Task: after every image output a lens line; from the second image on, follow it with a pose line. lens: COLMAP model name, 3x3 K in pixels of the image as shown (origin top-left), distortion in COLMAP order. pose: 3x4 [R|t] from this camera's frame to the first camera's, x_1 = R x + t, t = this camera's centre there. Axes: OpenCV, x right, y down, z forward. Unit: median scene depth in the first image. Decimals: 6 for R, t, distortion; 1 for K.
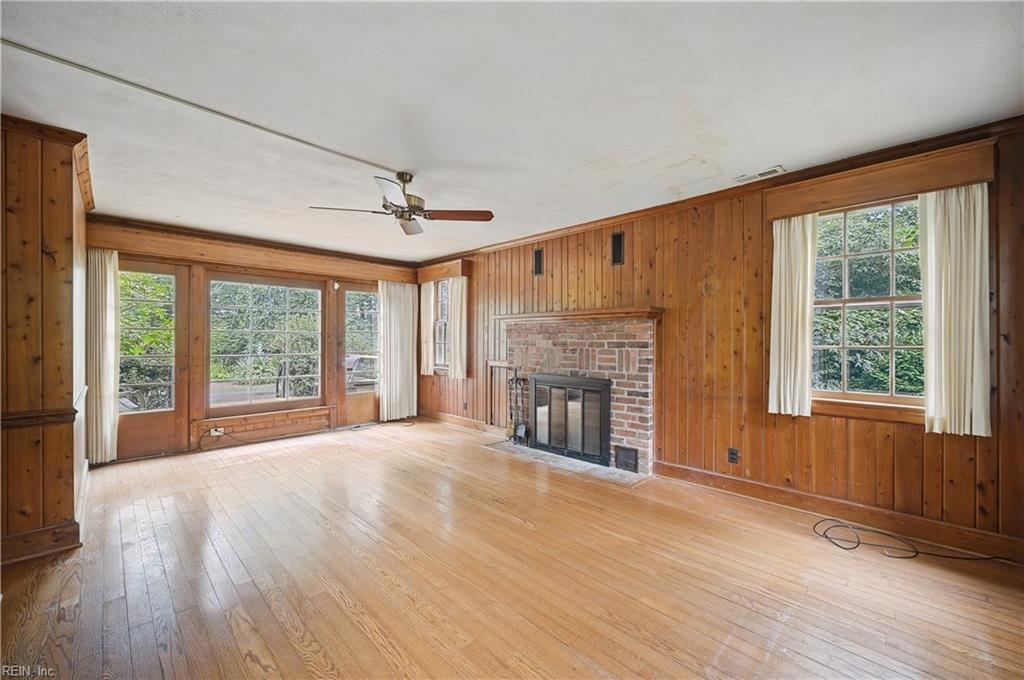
lens RADIAL K [[409.3, 0, 509.0], [0, 409.3, 340.4], [0, 0, 1]] dist [-0.000855, 0.001143]
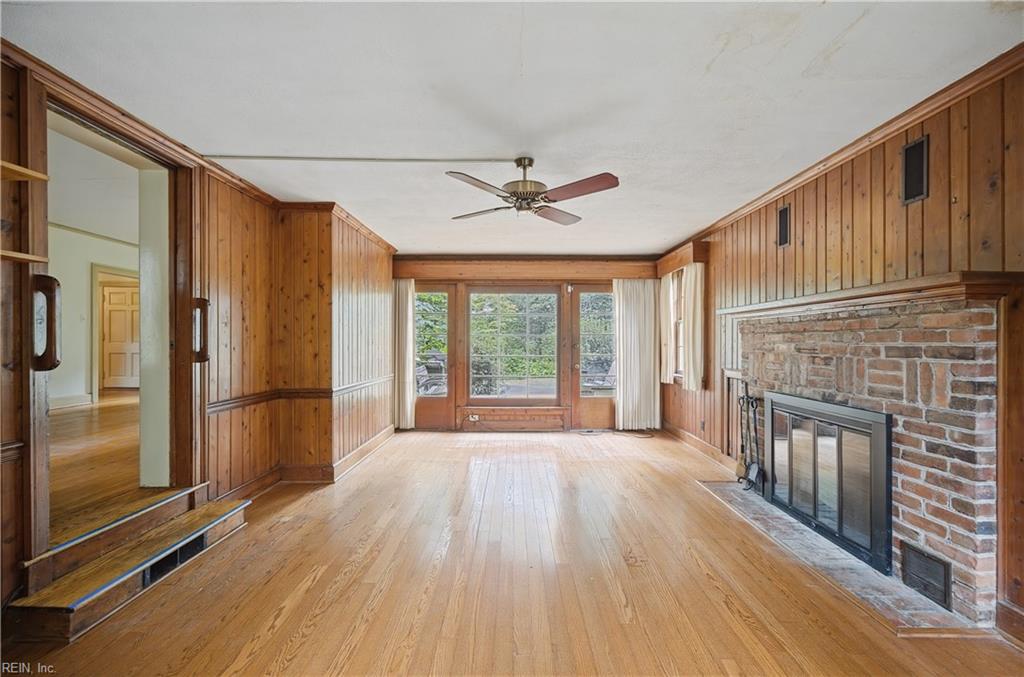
lens RADIAL K [[409.3, 0, 510.7], [0, 409.3, 340.2], [0, 0, 1]] dist [-0.000855, 0.001143]
pose [[0.707343, -0.003446, -0.706862, 0.249137], [-0.000223, 0.999987, -0.005098, -0.001466], [0.706871, 0.003763, 0.707333, 0.233348]]
